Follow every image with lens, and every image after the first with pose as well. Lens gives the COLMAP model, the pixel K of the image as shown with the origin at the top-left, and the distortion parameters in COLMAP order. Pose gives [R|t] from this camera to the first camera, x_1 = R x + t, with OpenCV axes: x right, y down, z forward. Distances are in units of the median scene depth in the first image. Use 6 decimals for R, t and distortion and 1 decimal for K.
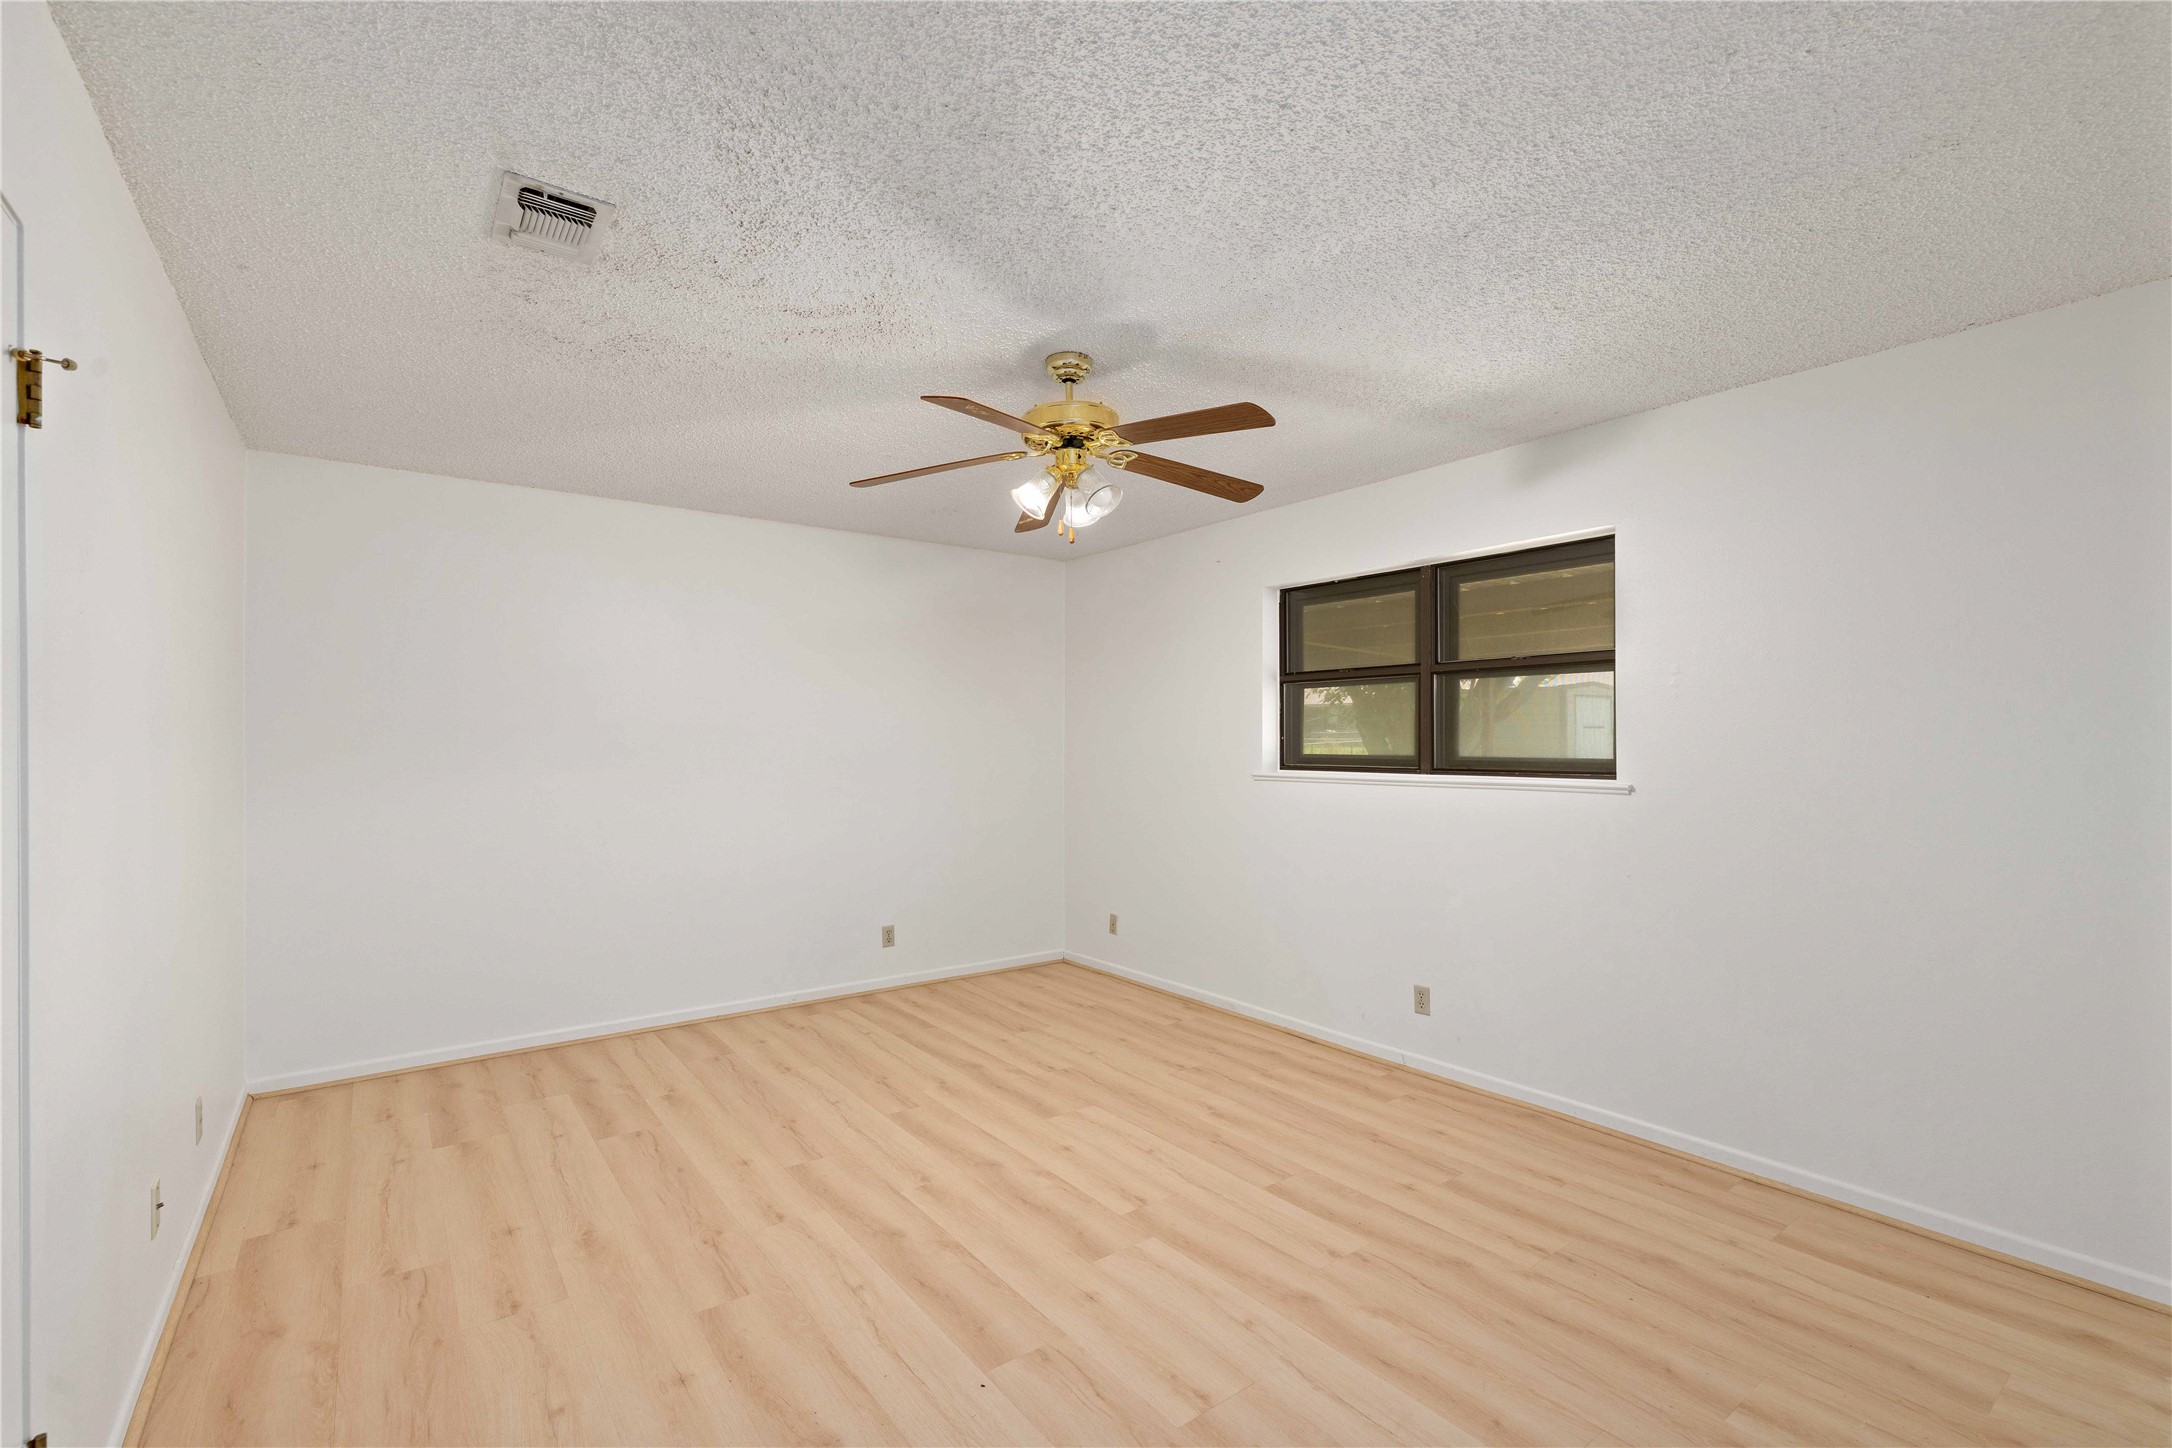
lens RADIAL K [[953.8, 0, 1076.2], [0, 953.8, 737.8], [0, 0, 1]] dist [-0.001016, 0.000168]
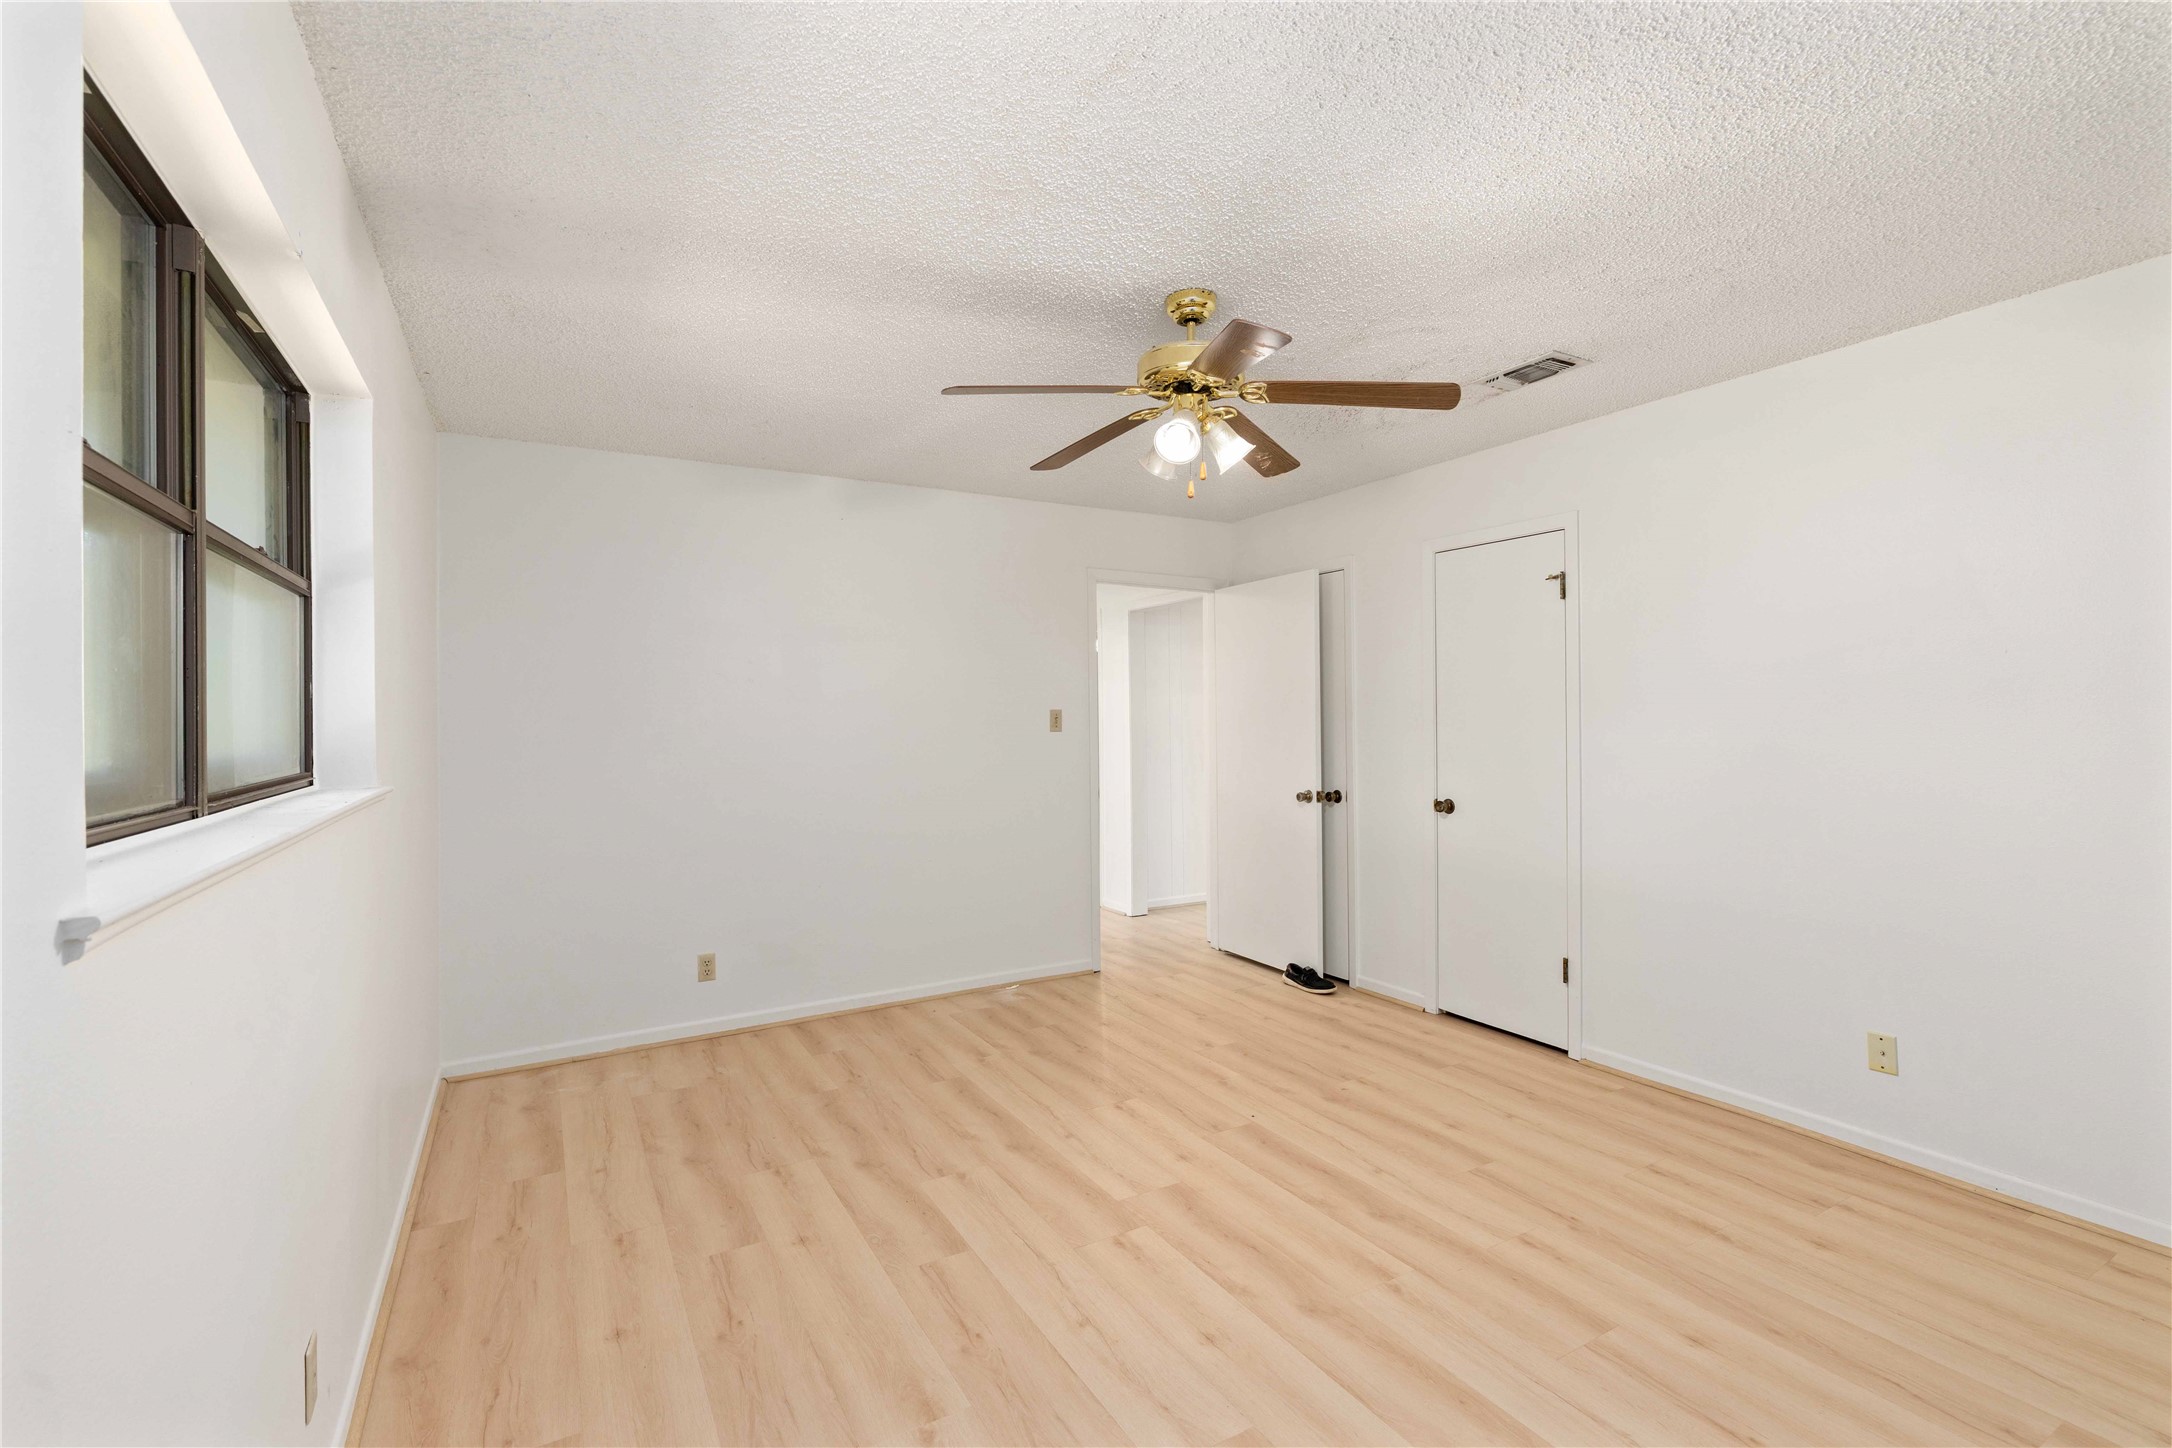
lens RADIAL K [[953.8, 0, 1076.2], [0, 953.8, 737.8], [0, 0, 1]] dist [-0.001016, 0.000168]
pose [[-0.992327, 0.007292, 0.123426, -0.004065], [0.009602, 0.999790, 0.018129, 0.009015], [-0.123268, 0.019175, -0.992188, 2.004585]]
